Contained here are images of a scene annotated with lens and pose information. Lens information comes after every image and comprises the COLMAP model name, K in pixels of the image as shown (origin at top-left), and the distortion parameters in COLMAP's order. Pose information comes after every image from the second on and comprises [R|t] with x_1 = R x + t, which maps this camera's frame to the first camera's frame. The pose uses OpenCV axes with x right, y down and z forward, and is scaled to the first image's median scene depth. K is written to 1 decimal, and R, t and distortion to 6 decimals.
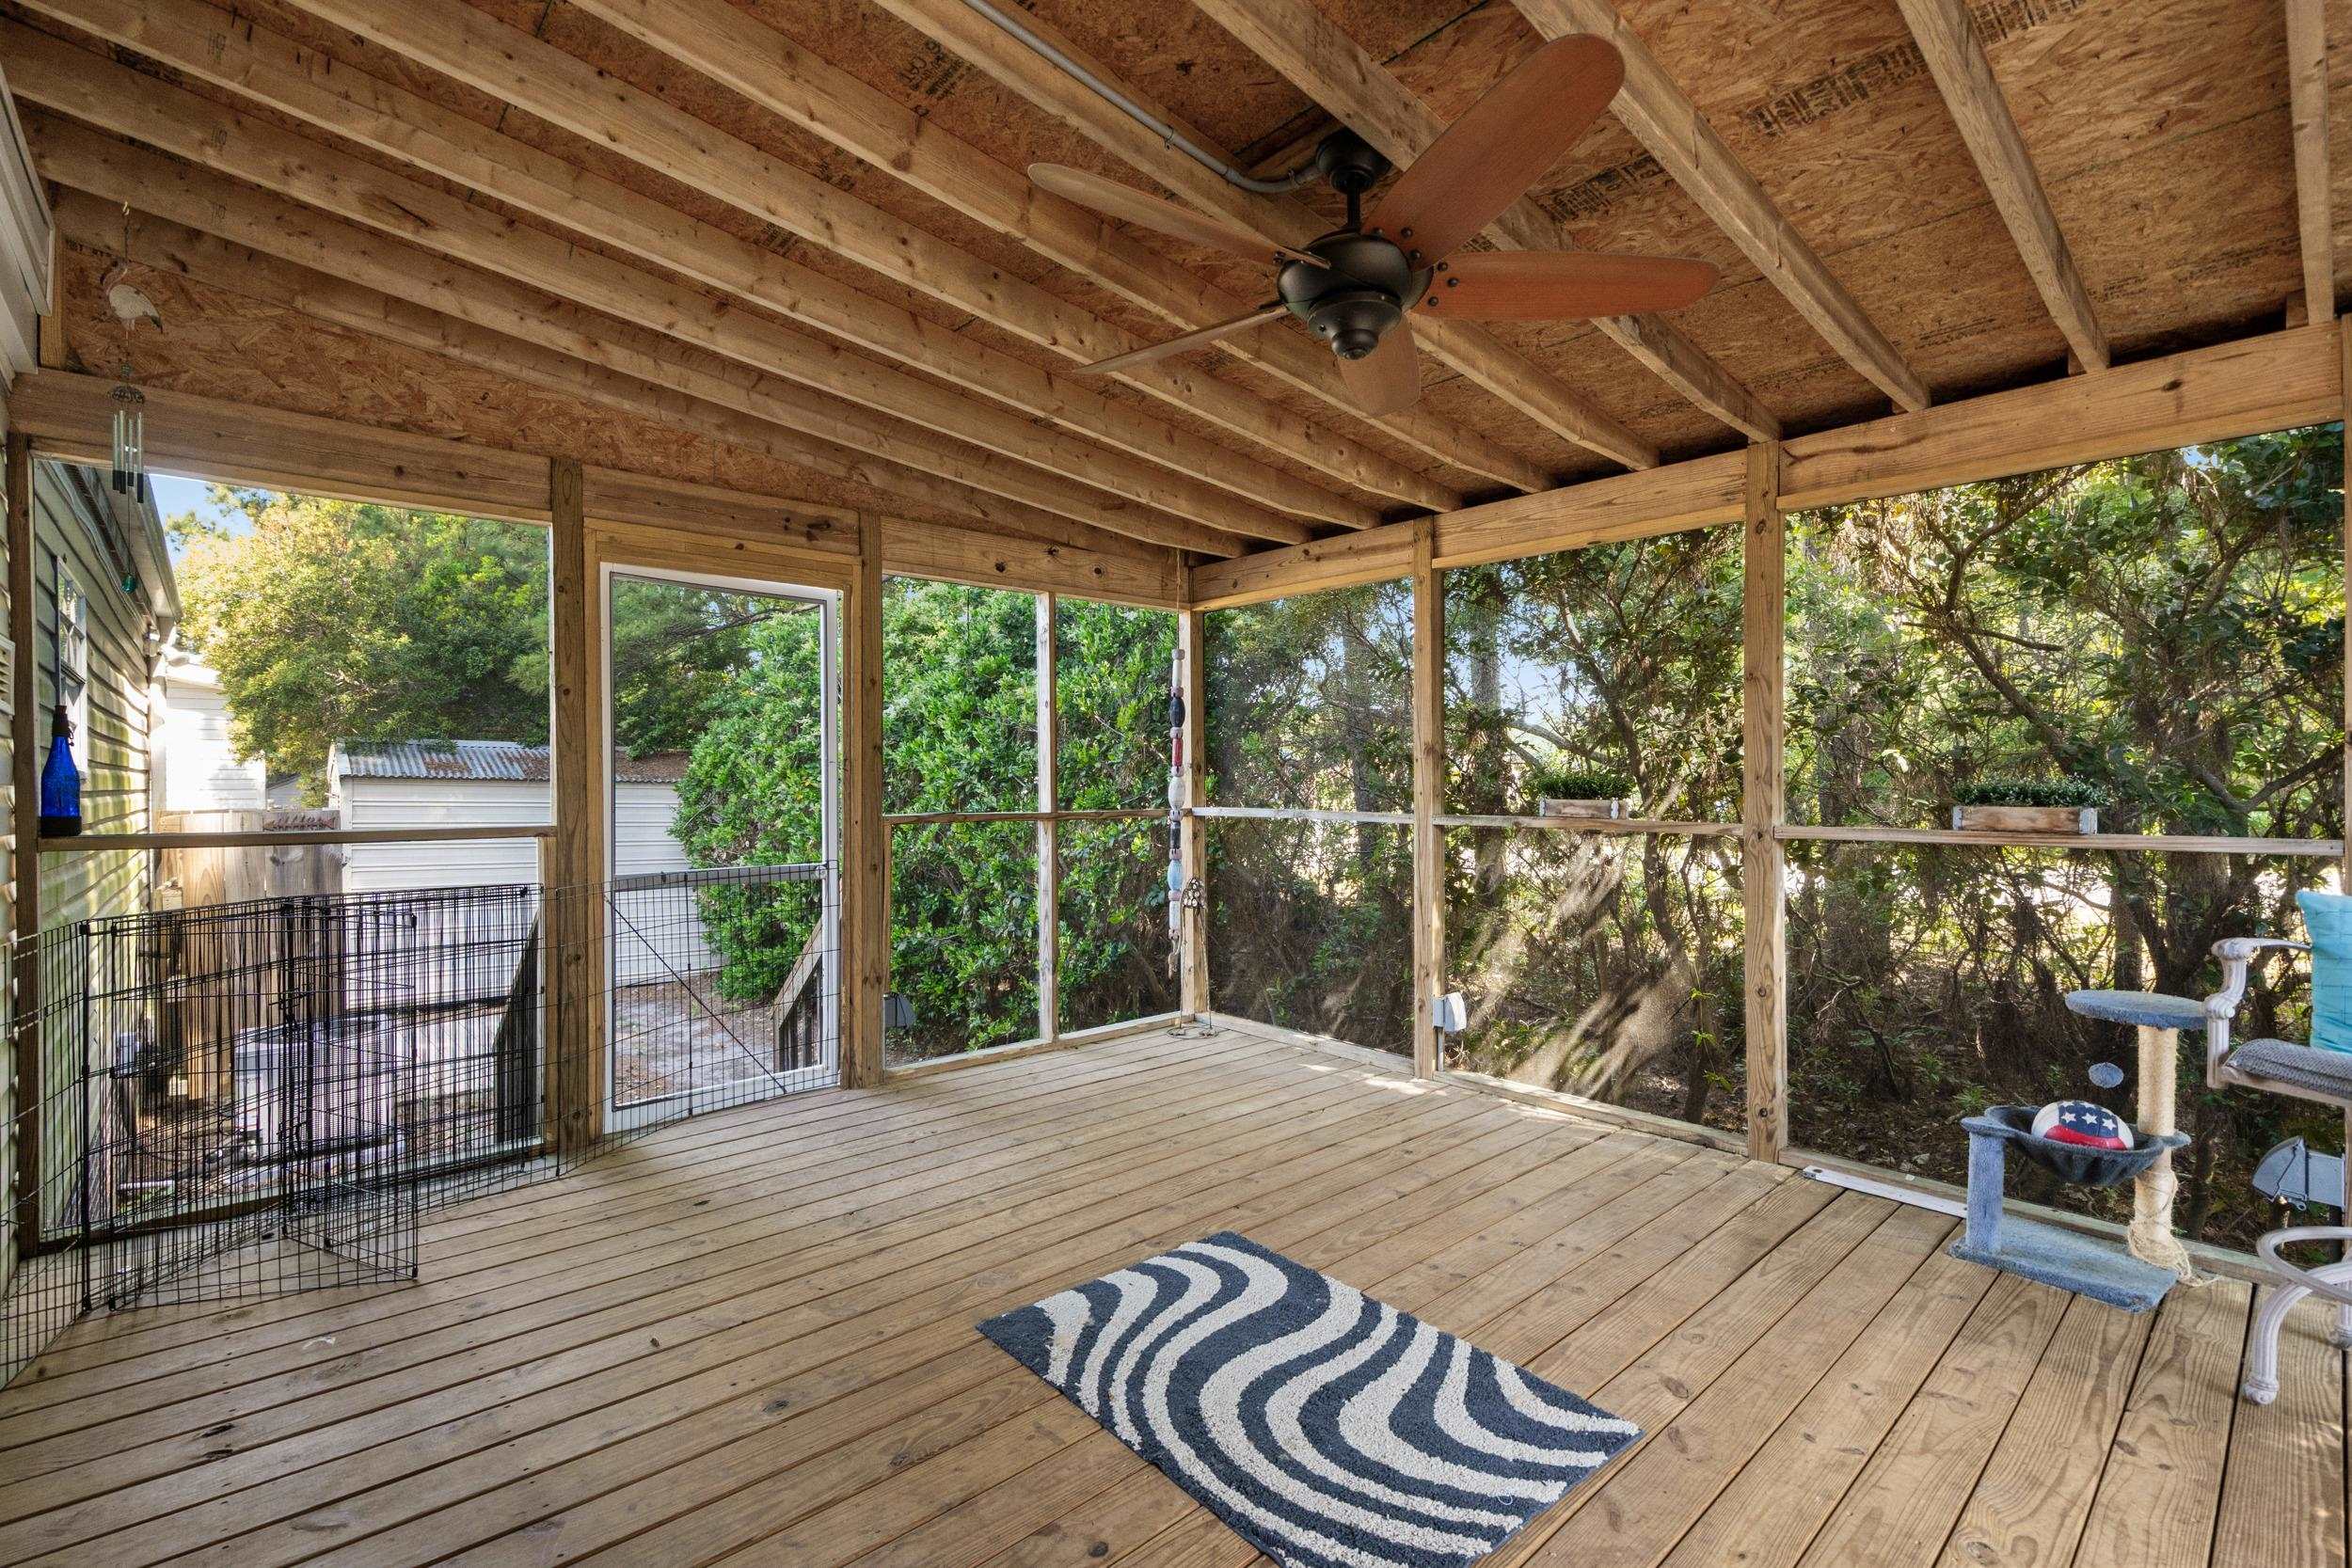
lens RADIAL K [[1073.5, 0, 1174.3], [0, 1073.5, 787.0], [0, 0, 1]] dist [-0.000597, 0.000440]
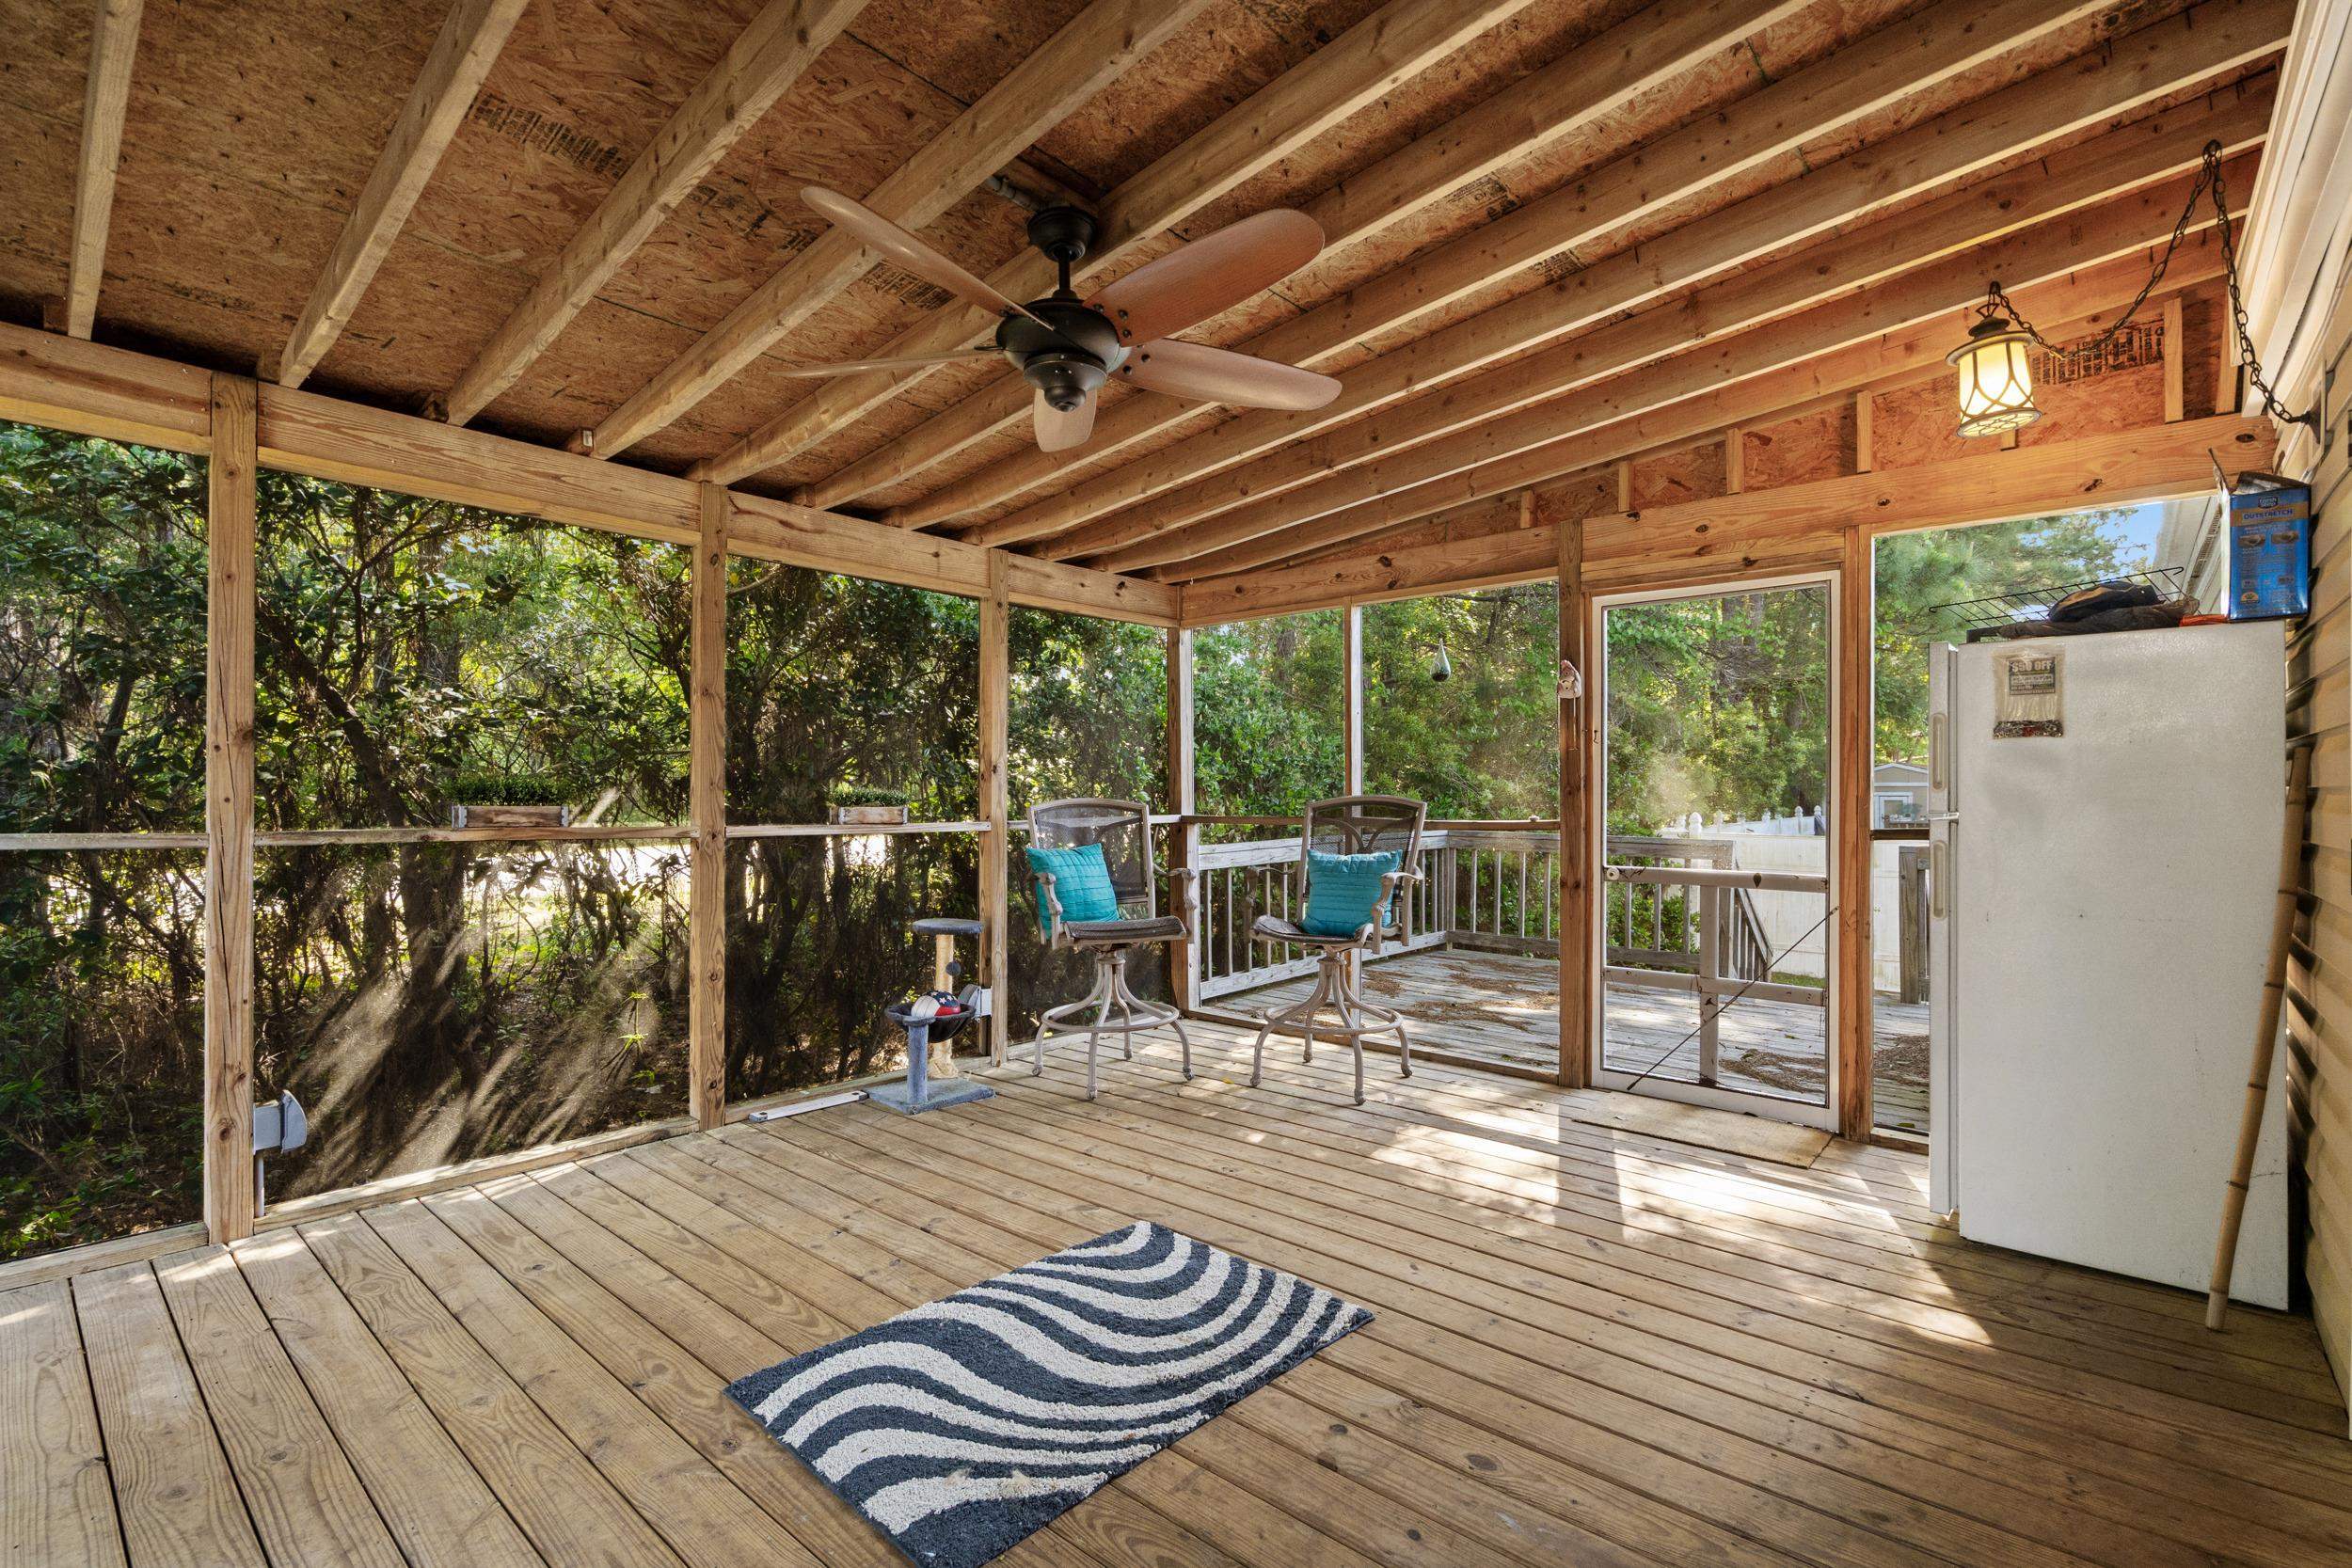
lens RADIAL K [[1073.5, 0, 1174.3], [0, 1073.5, 787.0], [0, 0, 1]] dist [-0.000597, 0.000440]
pose [[-0.121931, 0.007057, 0.992513, -0.840292], [-0.004534, 0.999960, -0.007667, 0.000666], [-0.992528, -0.005434, -0.121894, 0.898451]]
